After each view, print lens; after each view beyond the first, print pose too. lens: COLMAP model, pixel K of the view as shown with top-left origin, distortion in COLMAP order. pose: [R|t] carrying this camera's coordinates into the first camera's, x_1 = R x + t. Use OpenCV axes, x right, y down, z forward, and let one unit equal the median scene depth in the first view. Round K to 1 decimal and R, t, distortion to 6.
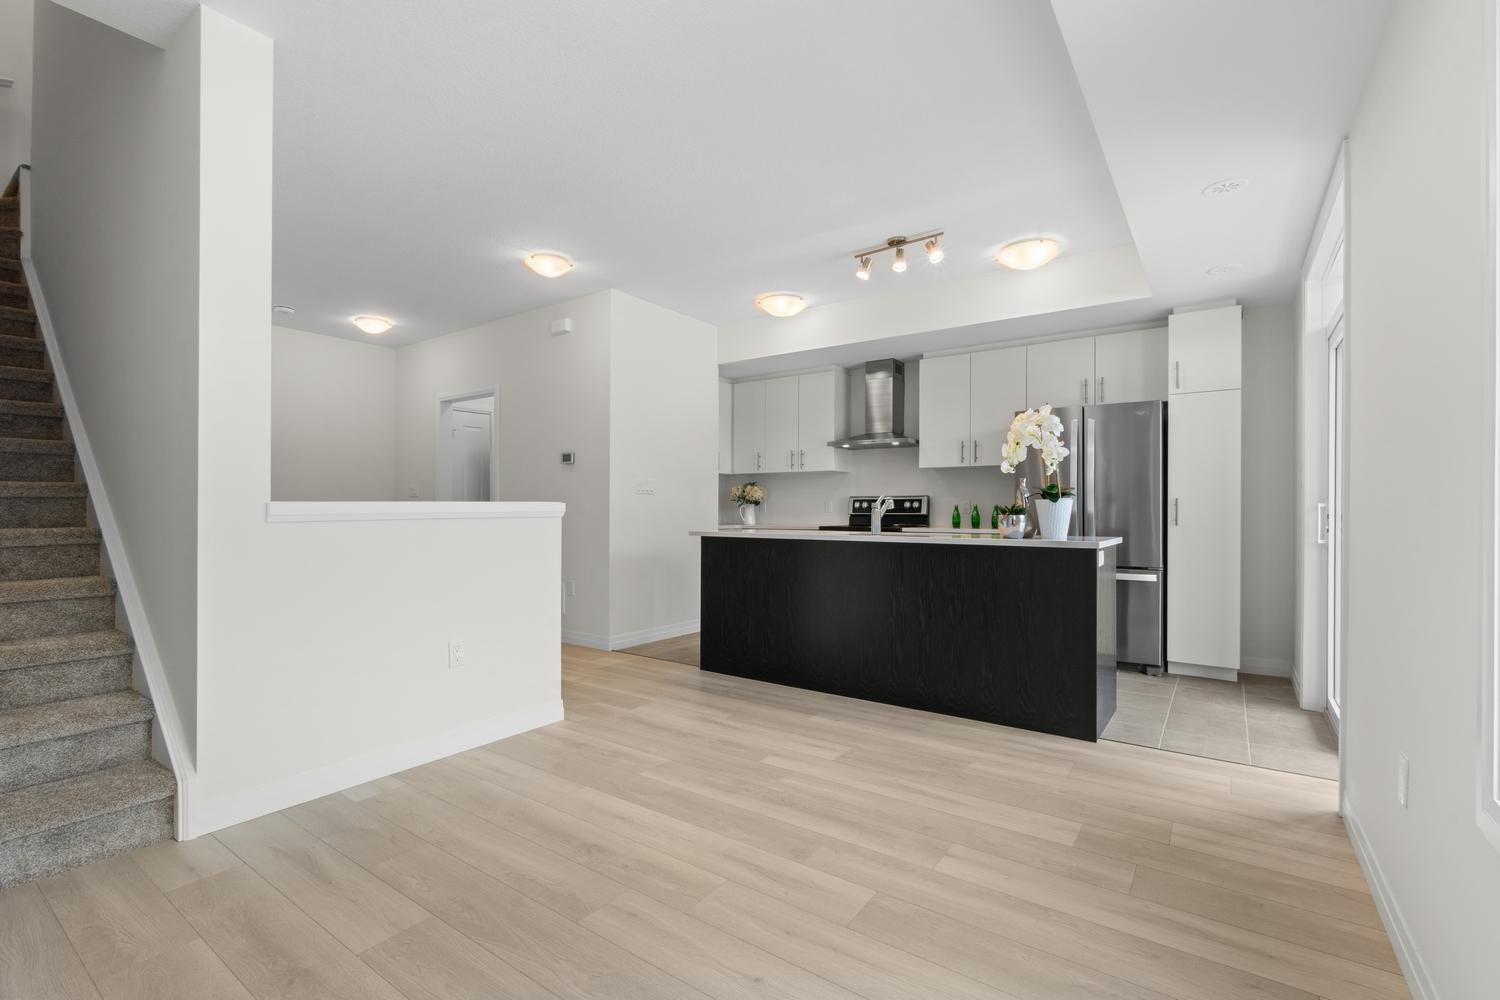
lens RADIAL K [[674.4, 0, 748.7], [0, 674.4, 501.7], [0, 0, 1]] dist [-0.003785, 0.000479]
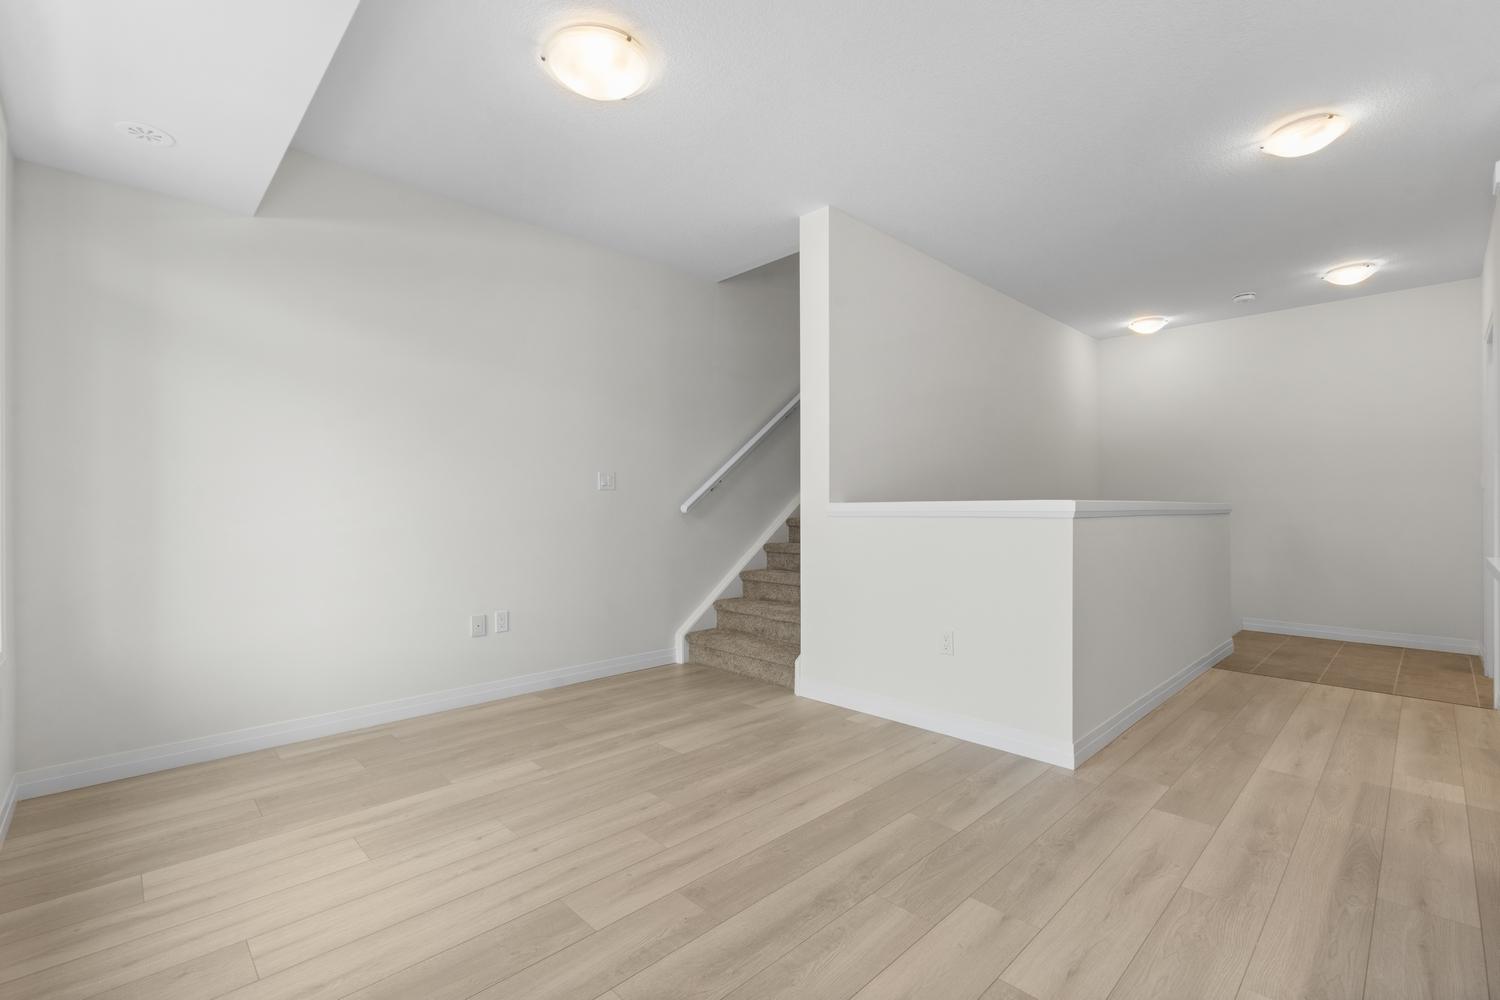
lens RADIAL K [[656.4, 0, 739.9], [0, 656.4, 501.9], [0, 0, 1]] dist [0.005323, -0.002196]
pose [[-0.186581, -0.006220, -0.982420, 0.553767], [0.010160, 0.999914, -0.008260, 0.005036], [0.982387, -0.011522, -0.186502, 0.731668]]
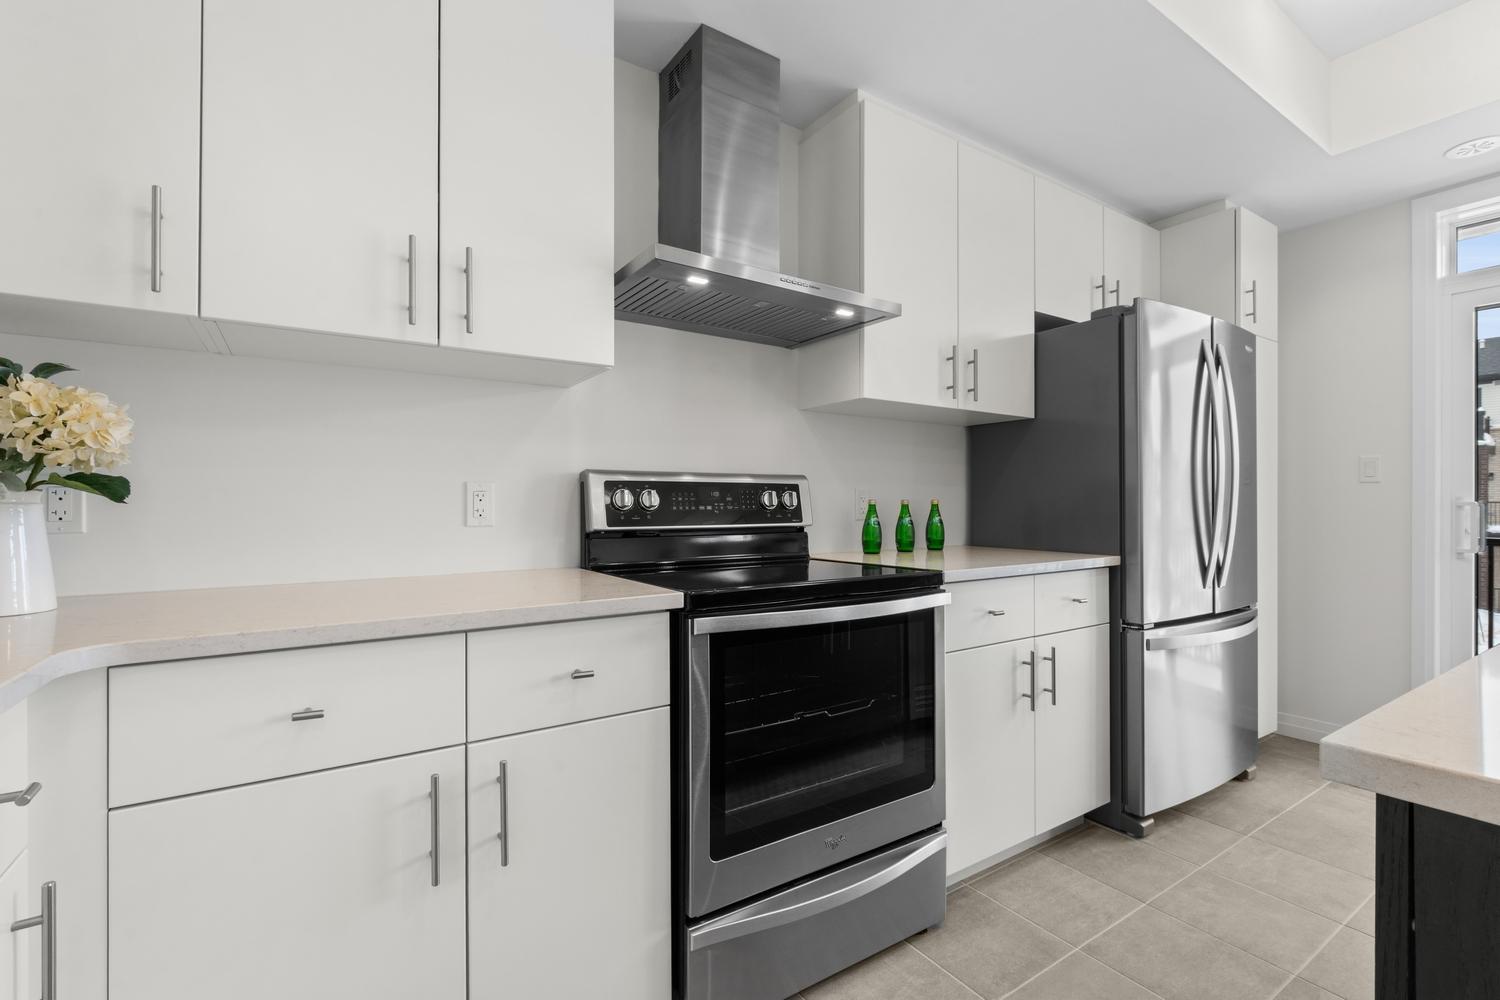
lens RADIAL K [[674.4, 0, 756.3], [0, 674.4, 494.4], [0, 0, 1]] dist [-0.003785, 0.000479]
pose [[0.350768, 0.008748, 0.936422, -0.167950], [-0.009485, 0.999938, -0.005788, 0.006527], [-0.936415, -0.006851, 0.350829, 1.483535]]
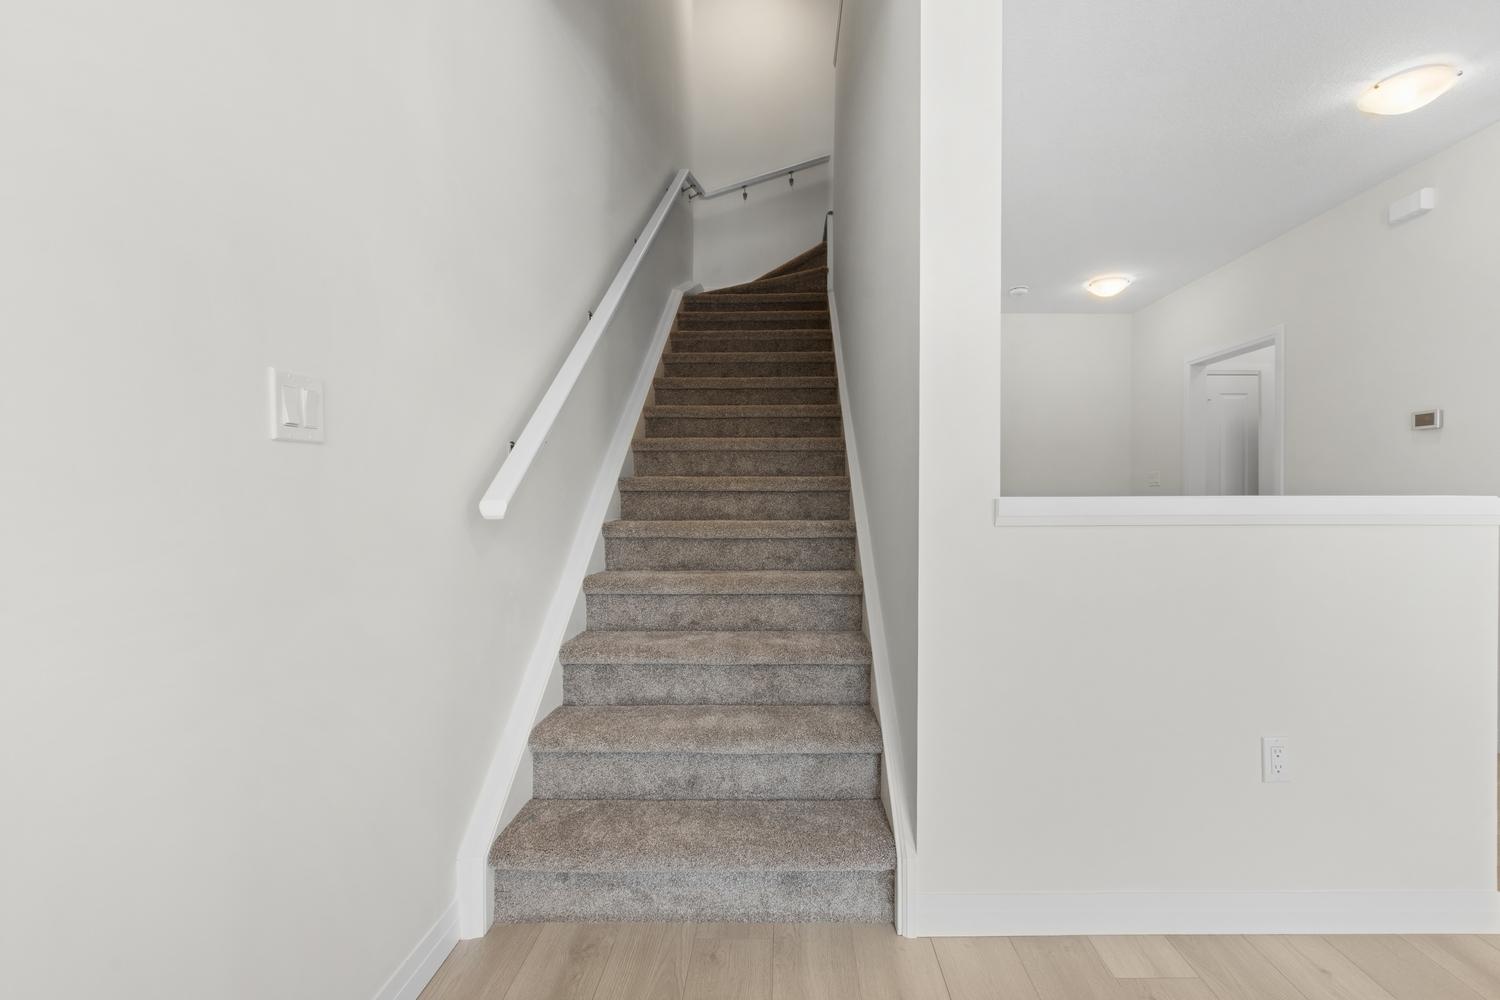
lens RADIAL K [[656.4, 0, 794.1], [0, 656.4, 498.6], [0, 0, 1]] dist [0.005323, -0.002196]
pose [[0.591819, 0.007657, -0.806034, -0.189056], [0.006097, 0.999884, 0.013975, -0.007413], [0.806048, -0.013185, 0.591704, 0.281134]]
